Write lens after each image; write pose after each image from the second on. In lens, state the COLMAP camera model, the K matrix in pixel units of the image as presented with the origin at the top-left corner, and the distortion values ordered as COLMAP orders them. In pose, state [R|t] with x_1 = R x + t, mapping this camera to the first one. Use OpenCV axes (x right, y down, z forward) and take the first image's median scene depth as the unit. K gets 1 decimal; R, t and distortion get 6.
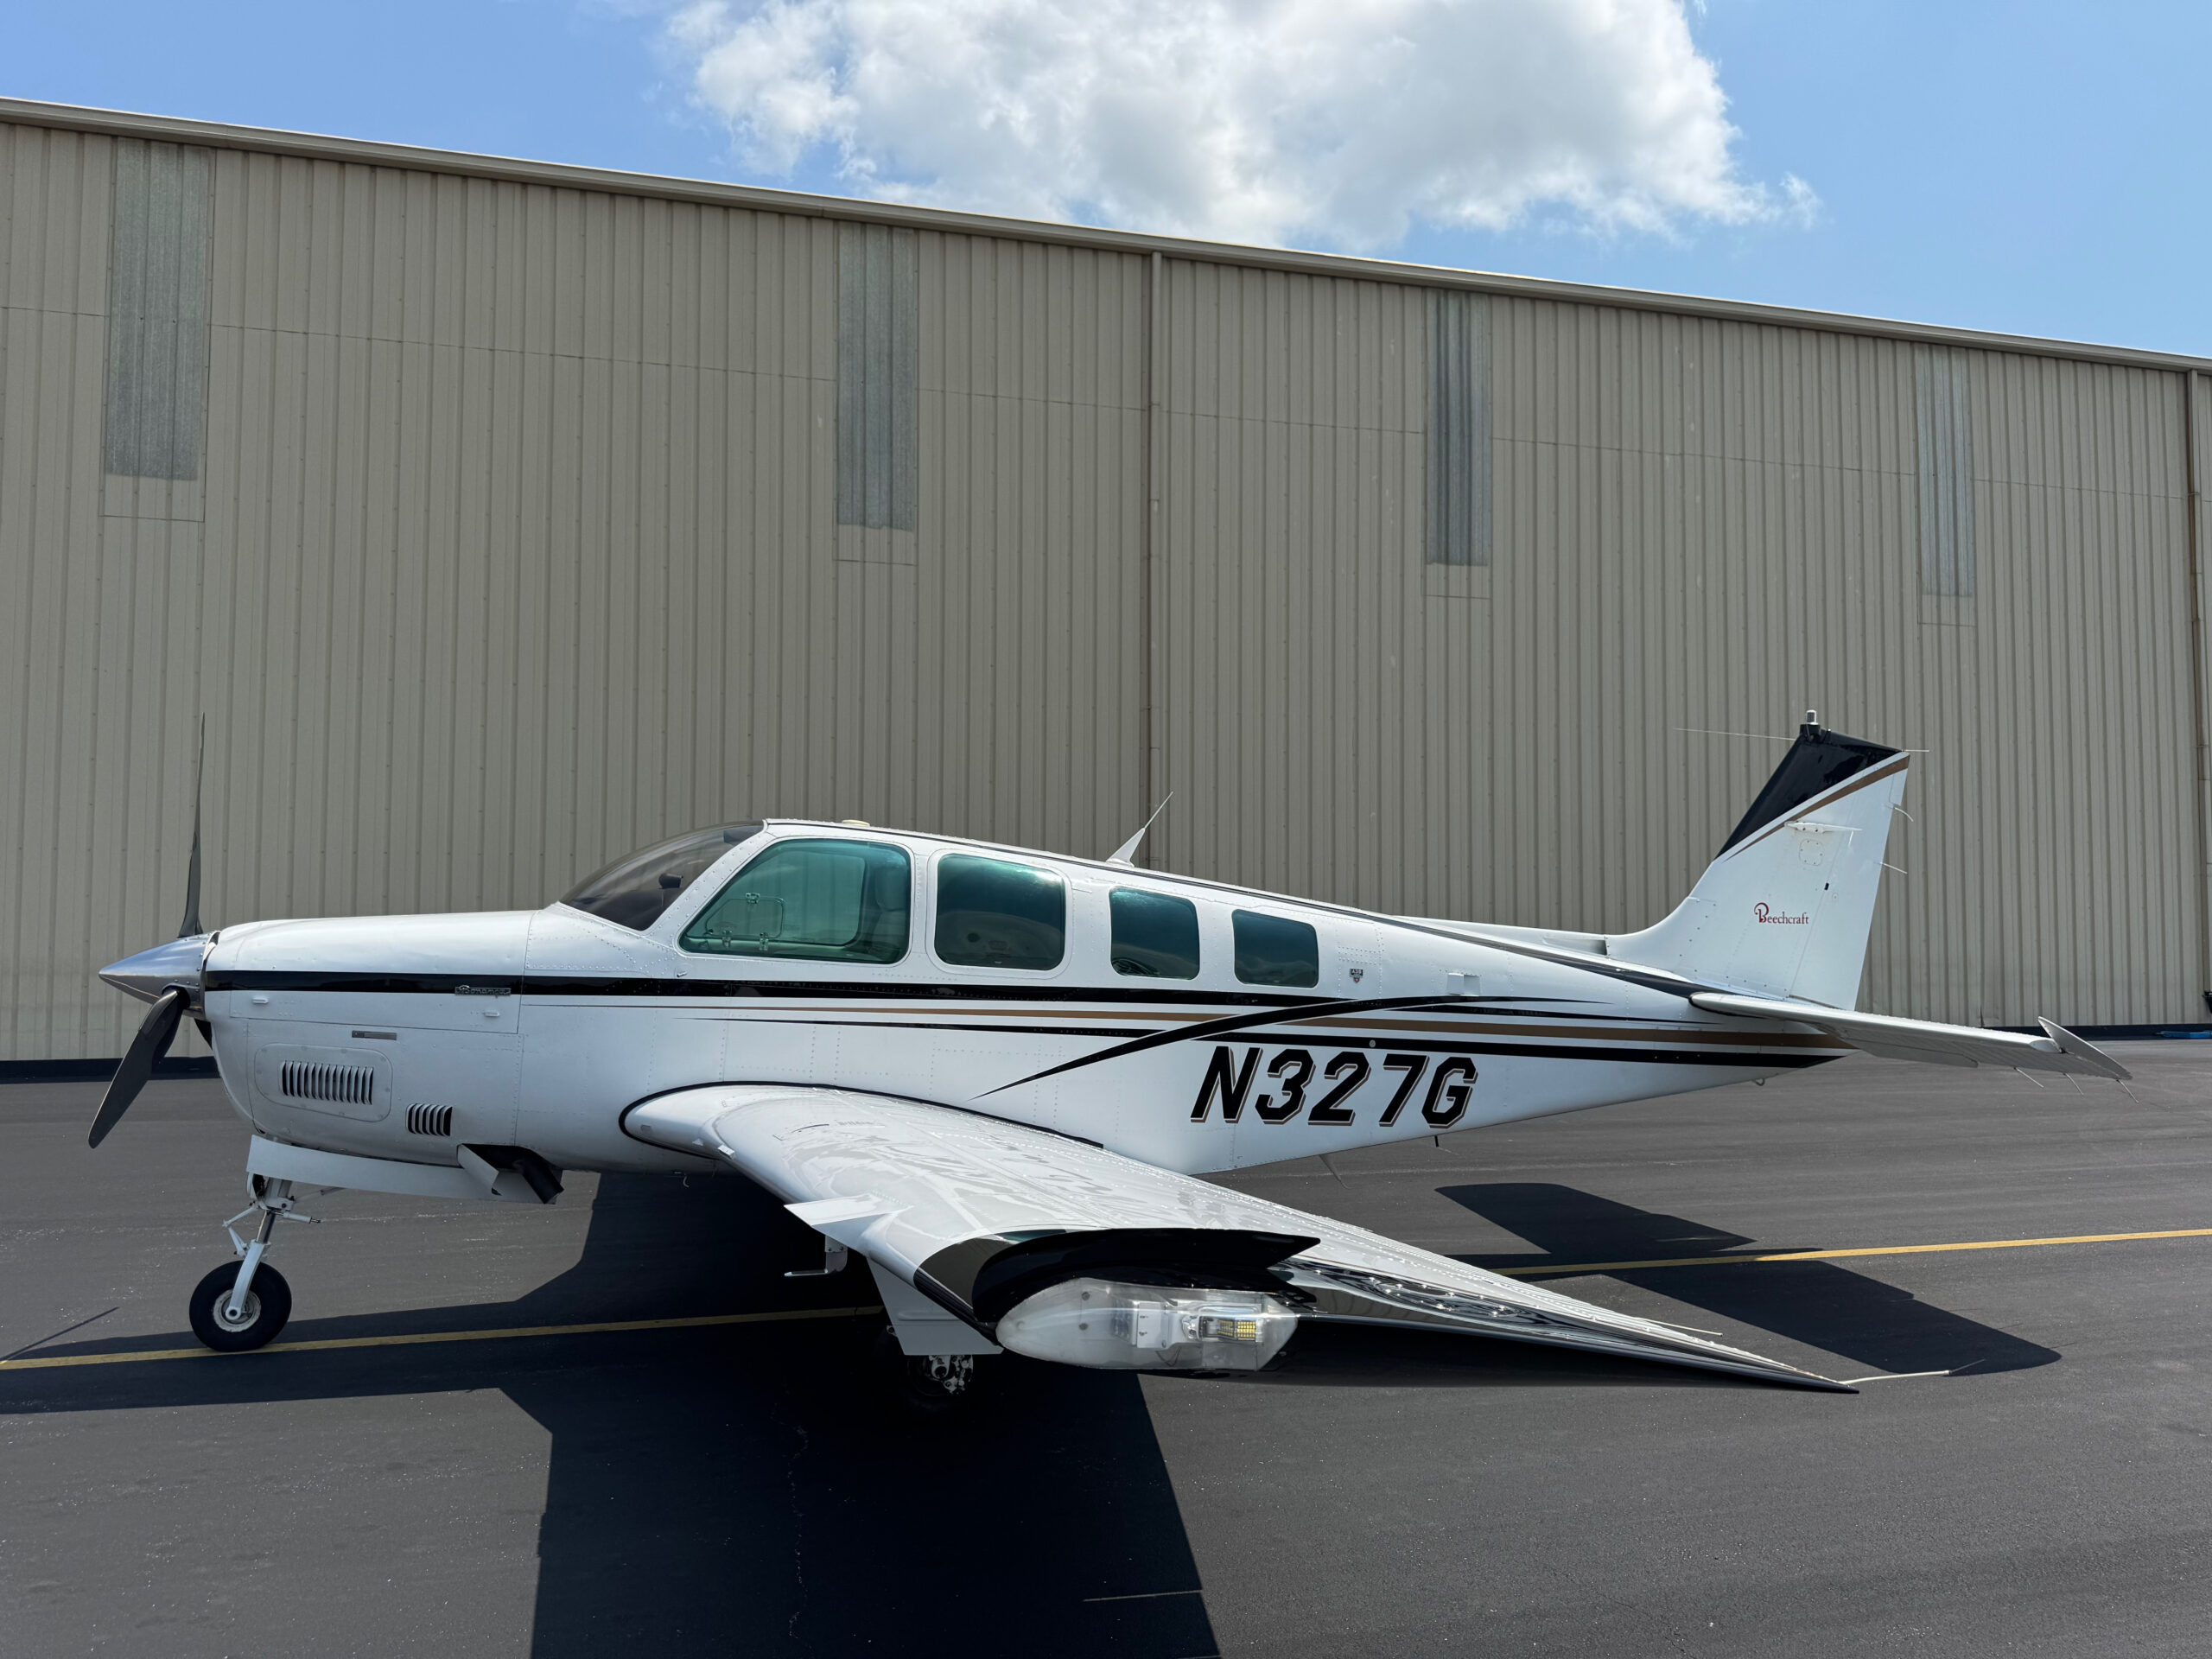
lens RADIAL K [[1546.1, 0, 1103.6], [0, 1546.1, 839.7], [0, 0, 1]] dist [0.118295, -0.176367]
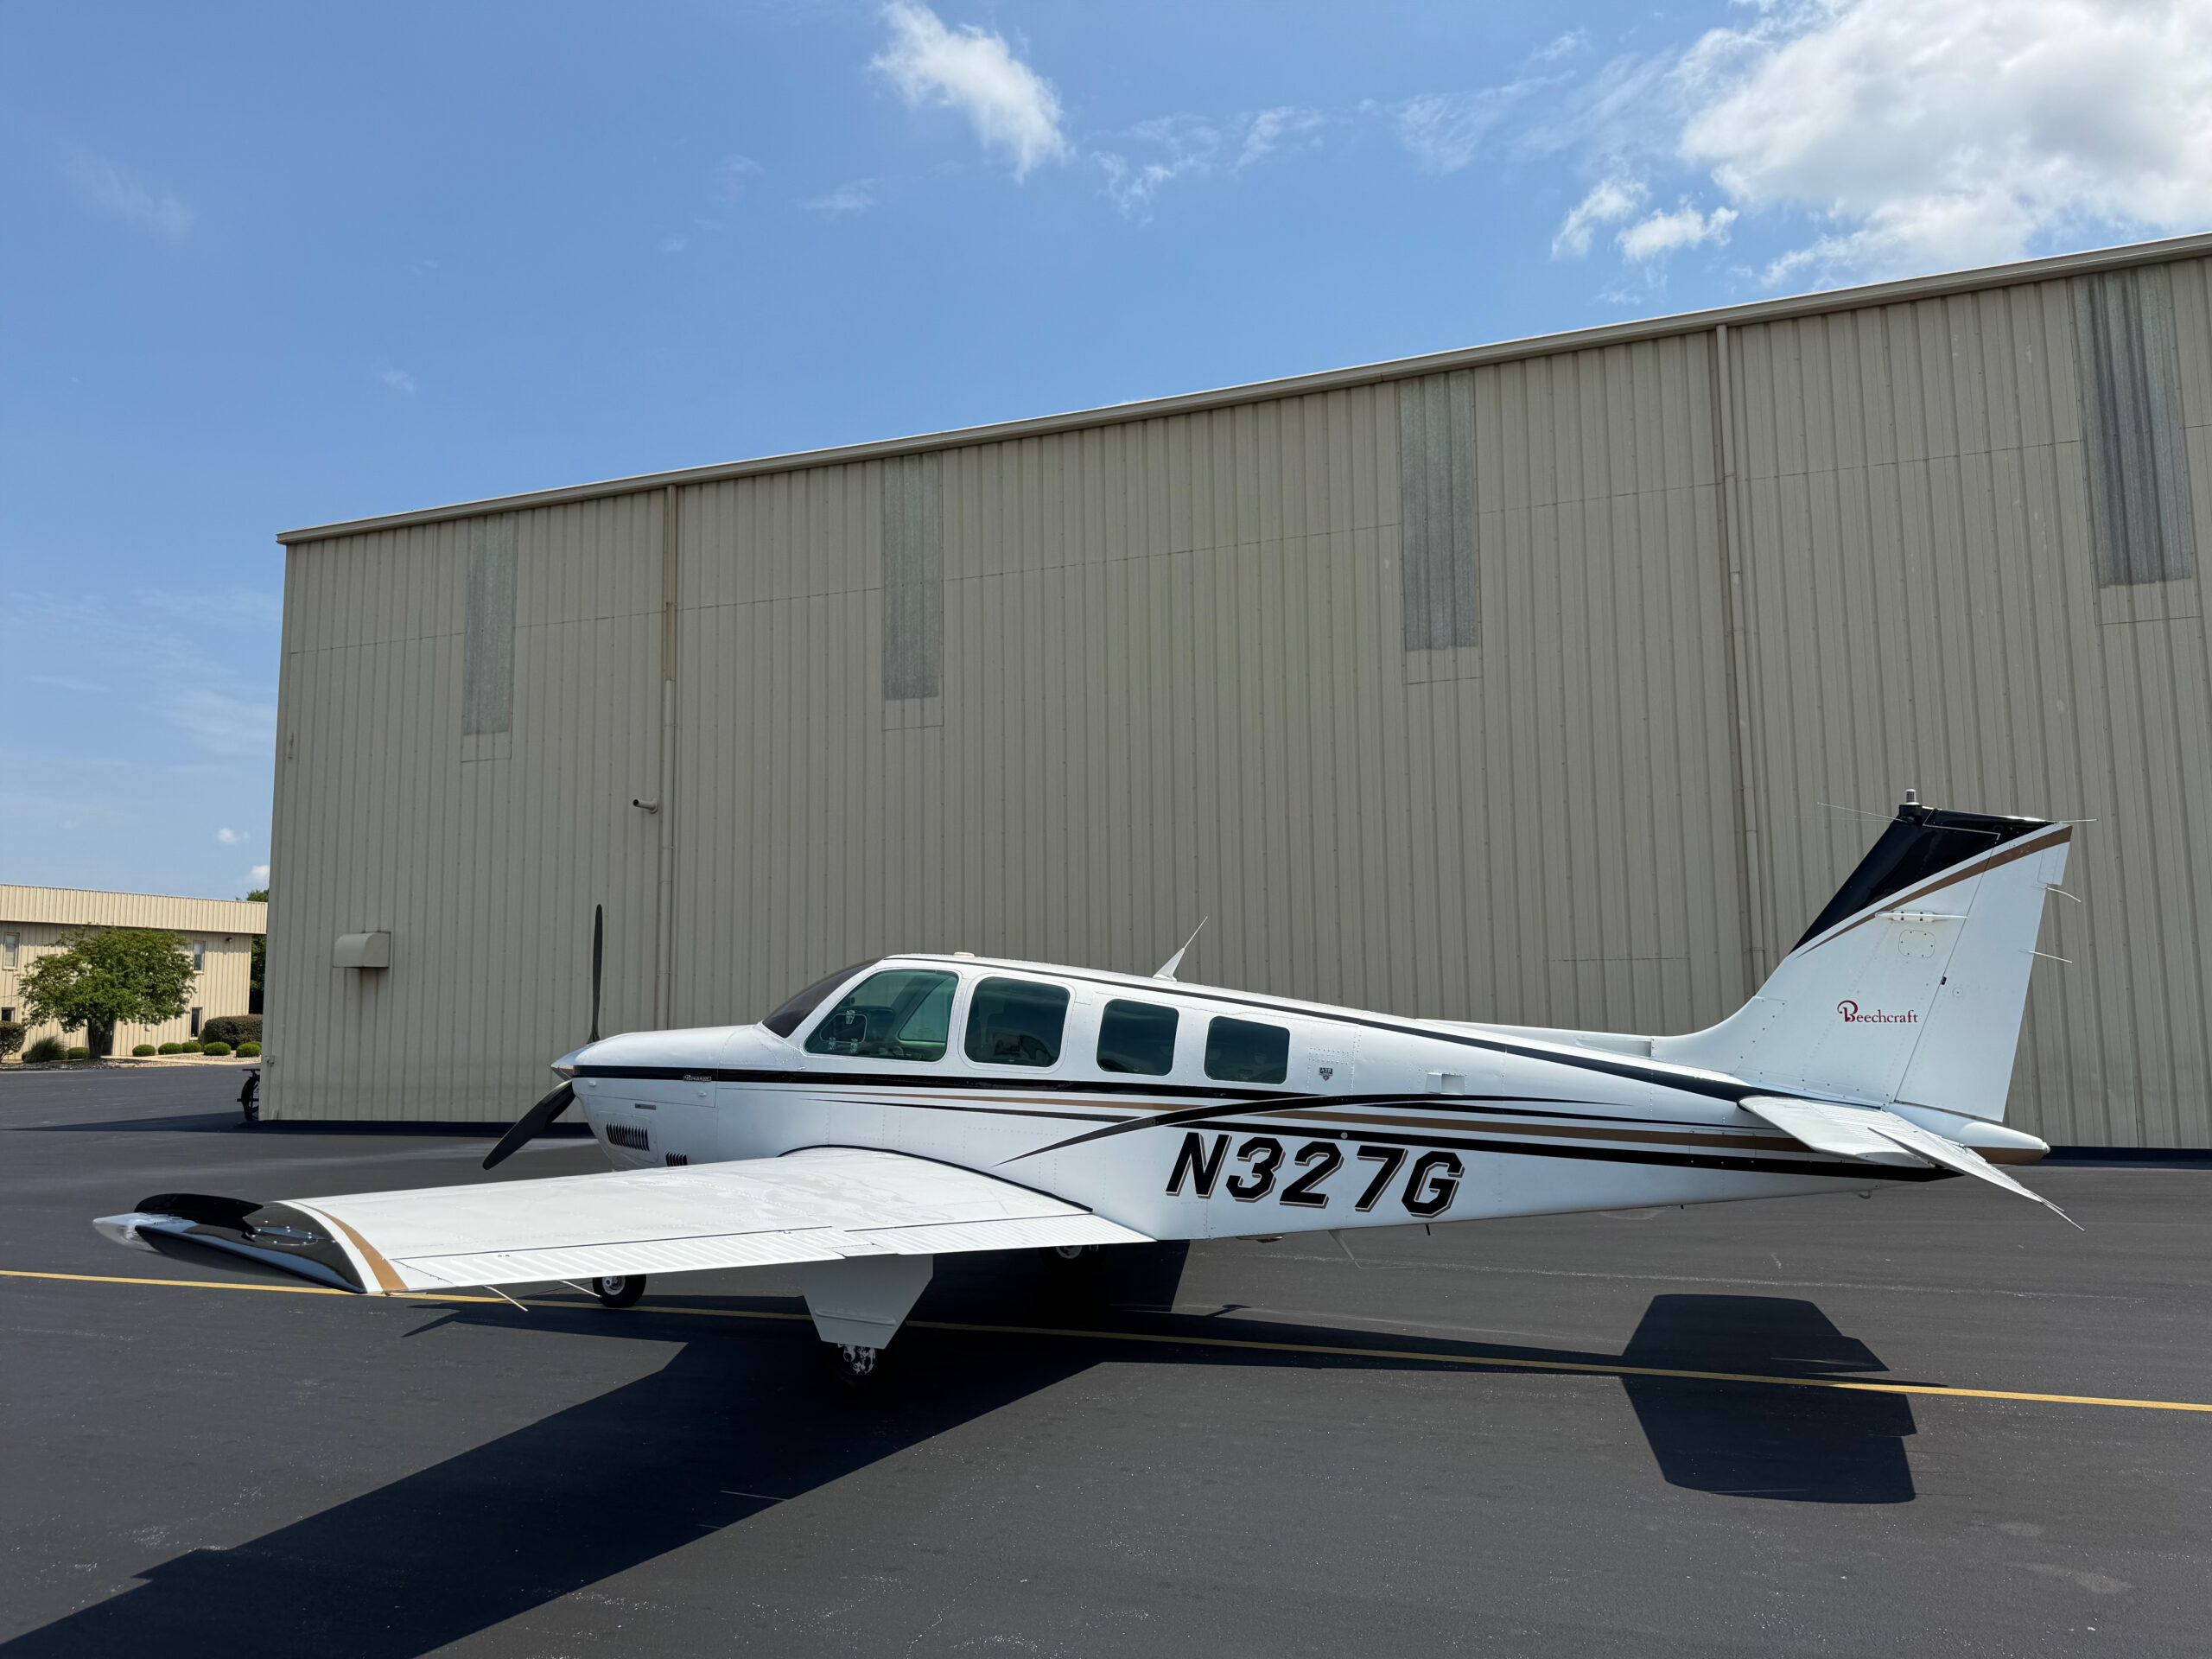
lens RADIAL K [[1544.5, 0, 1101.4], [0, 1544.5, 836.6], [0, 0, 1]] dist [0.120272, -0.189027]
pose [[0.819489, -0.076815, -0.567924, 0.671707], [0.043218, 0.996438, -0.072412, -0.009829], [0.571463, 0.034797, 0.819890, -0.026481]]
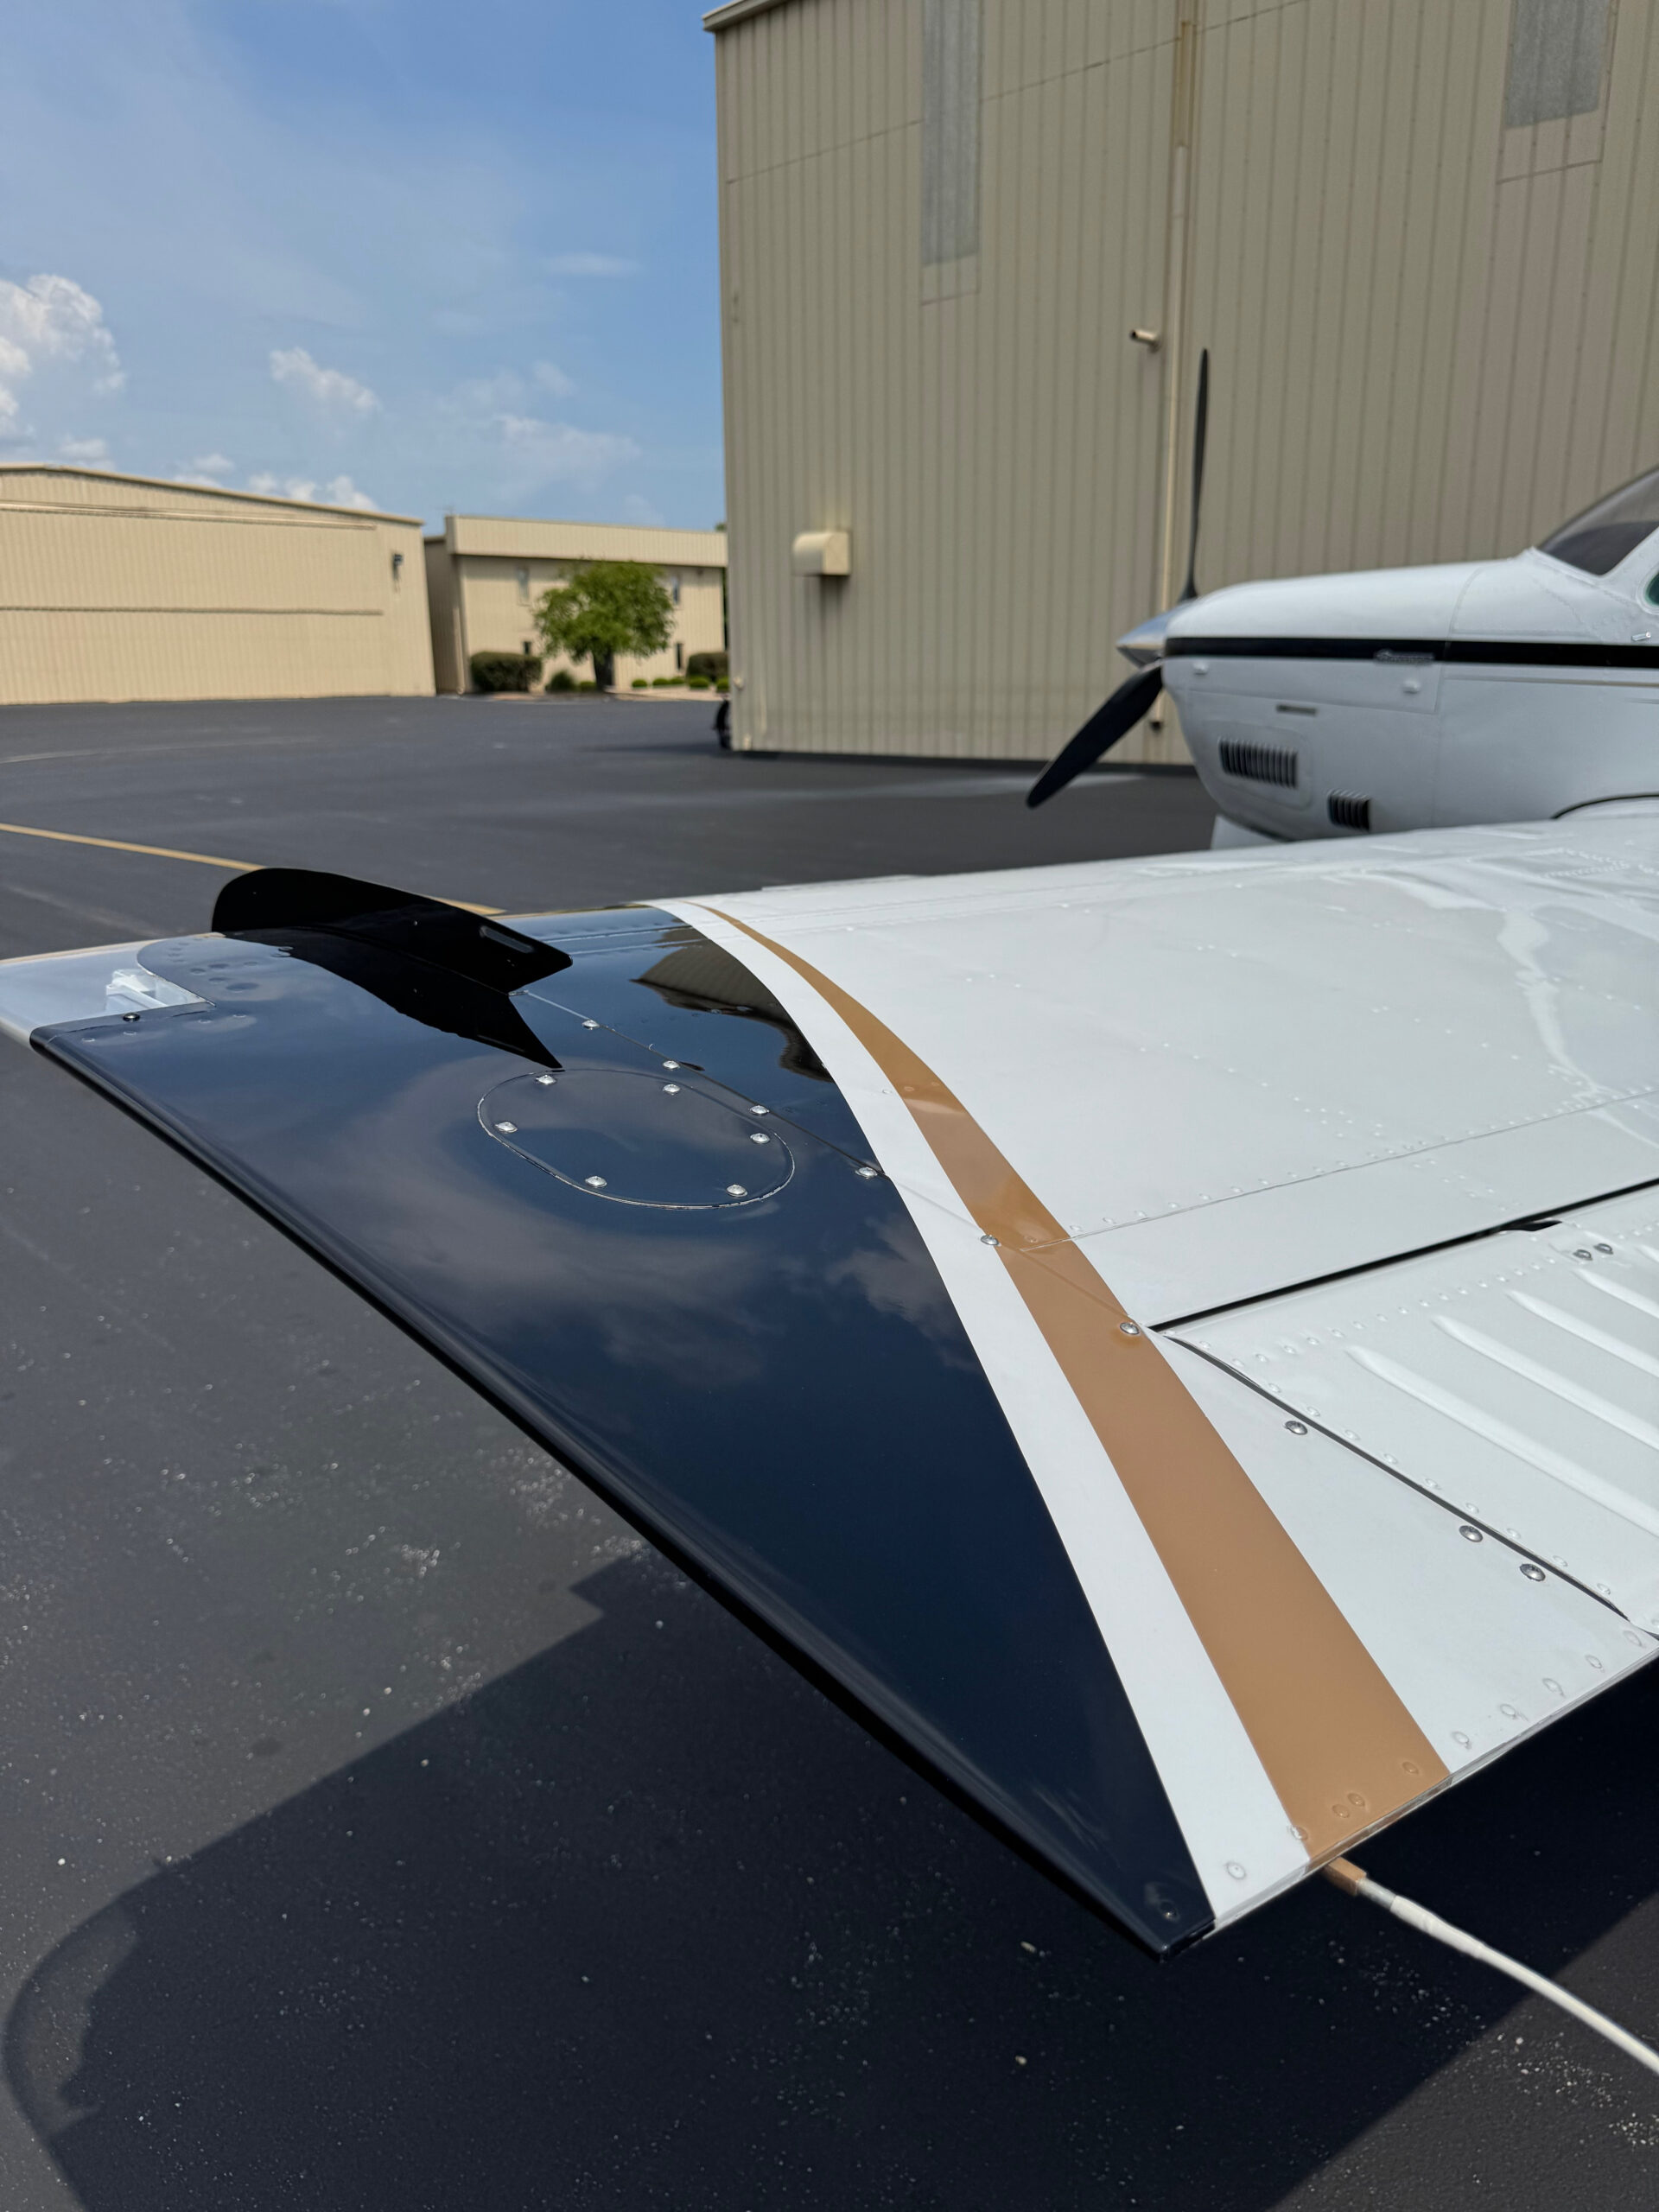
lens RADIAL K [[1577.0, 0, 830.7], [0, 1577.0, 1118.0], [0, 0, 1]] dist [0.027194, -0.030712]
pose [[0.505372, 0.230616, -0.831514, 0.170247], [0.054721, 0.953121, 0.297600, 0.051149], [0.861165, -0.195900, 0.469062, 0.245284]]
